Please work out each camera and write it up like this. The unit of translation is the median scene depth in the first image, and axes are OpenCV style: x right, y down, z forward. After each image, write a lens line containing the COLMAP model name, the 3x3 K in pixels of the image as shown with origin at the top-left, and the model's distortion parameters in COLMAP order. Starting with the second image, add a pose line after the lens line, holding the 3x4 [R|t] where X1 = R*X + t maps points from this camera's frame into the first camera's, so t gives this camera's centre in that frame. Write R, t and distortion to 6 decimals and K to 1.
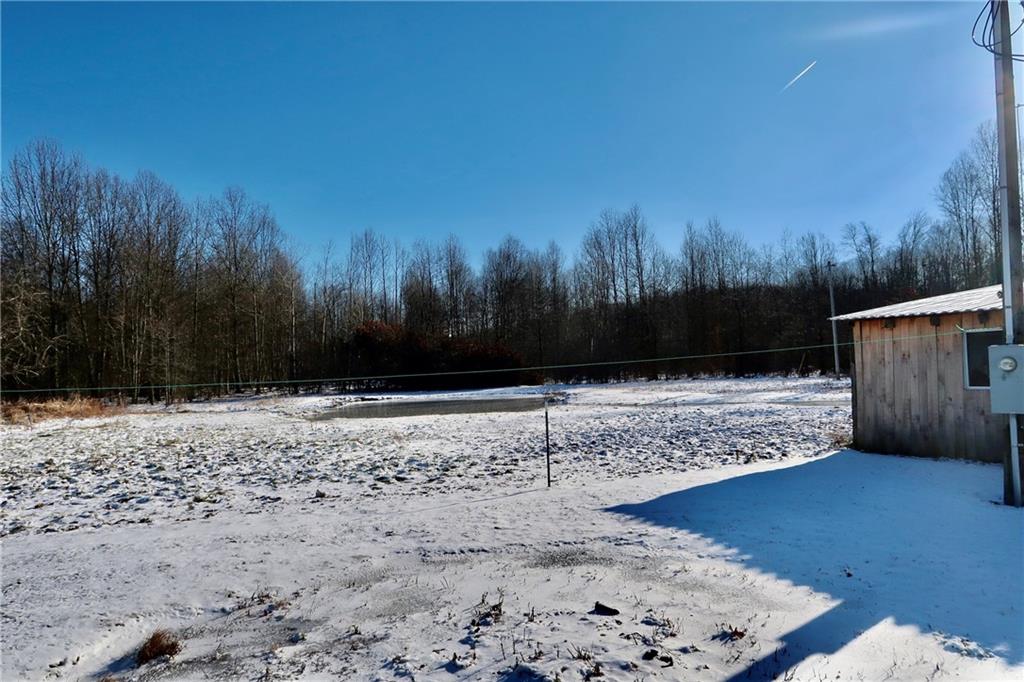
lens RADIAL K [[706.6, 0, 507.8], [0, 706.6, 341.8], [0, 0, 1]] dist [-0.022895, 0.011357]
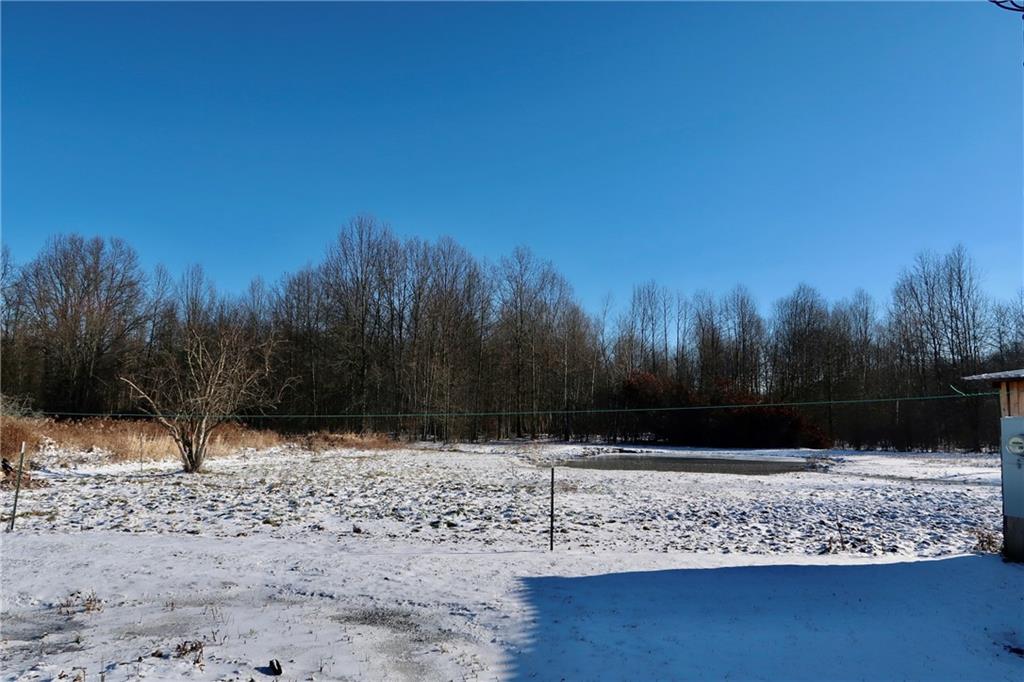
lens RADIAL K [[706.6, 0, 506.4], [0, 706.6, 340.0], [0, 0, 1]] dist [-0.022895, 0.011357]
pose [[0.907094, 0.004614, -0.420903, 0.065632], [-0.036708, 0.996997, -0.068181, -0.000676], [0.419325, 0.077297, 0.904540, 0.019224]]
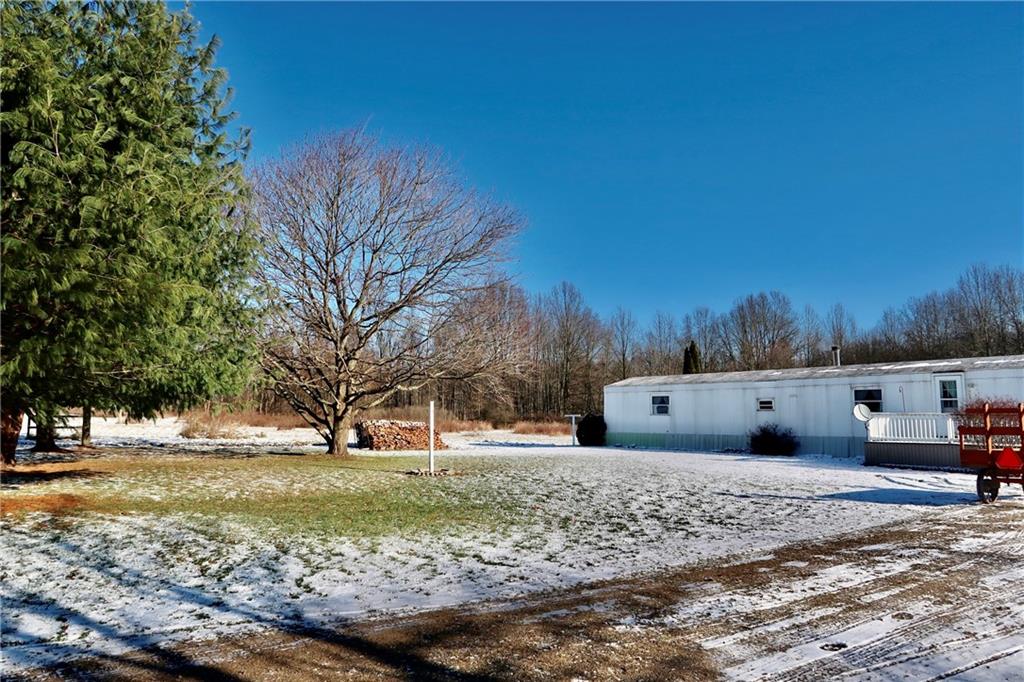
lens RADIAL K [[706.6, 0, 510.3], [0, 706.6, 339.8], [0, 0, 1]] dist [-0.022895, 0.011357]
pose [[0.305899, -0.070418, -0.949456, 0.450835], [0.015835, 0.997499, -0.068880, -0.023444], [0.951932, 0.006035, 0.306249, -0.432500]]
